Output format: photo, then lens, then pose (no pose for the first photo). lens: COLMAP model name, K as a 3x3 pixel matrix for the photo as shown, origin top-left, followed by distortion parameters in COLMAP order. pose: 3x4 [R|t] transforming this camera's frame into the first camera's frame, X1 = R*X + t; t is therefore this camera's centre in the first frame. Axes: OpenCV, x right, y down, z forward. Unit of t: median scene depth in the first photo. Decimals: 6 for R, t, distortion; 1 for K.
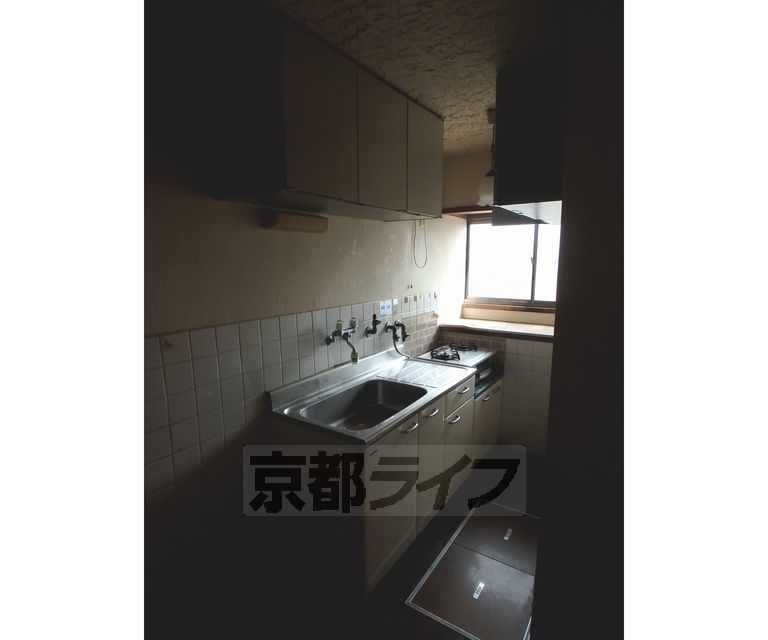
lens RADIAL K [[401.0, 0, 384.0], [0, 401.0, 320.0], [0, 0, 1]] dist [-0.000153, 0.000058]
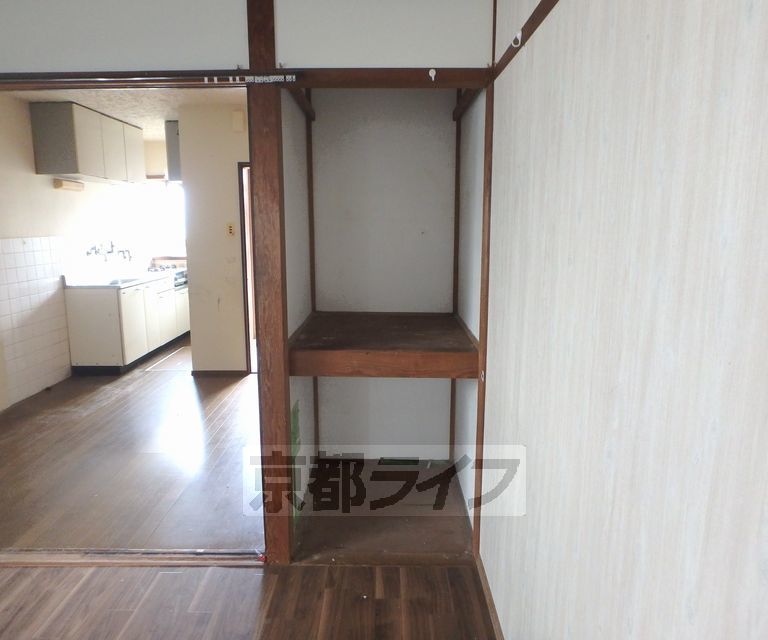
lens RADIAL K [[563.9, 0, 384.0], [0, 563.9, 320.0], [0, 0, 1]] dist [0.001124, 0.000808]
pose [[0.839553, -0.088100, 0.536087, -0.378821], [0.081484, 0.996022, 0.036076, 0.335819], [-0.537133, 0.013394, 0.843391, -1.650728]]
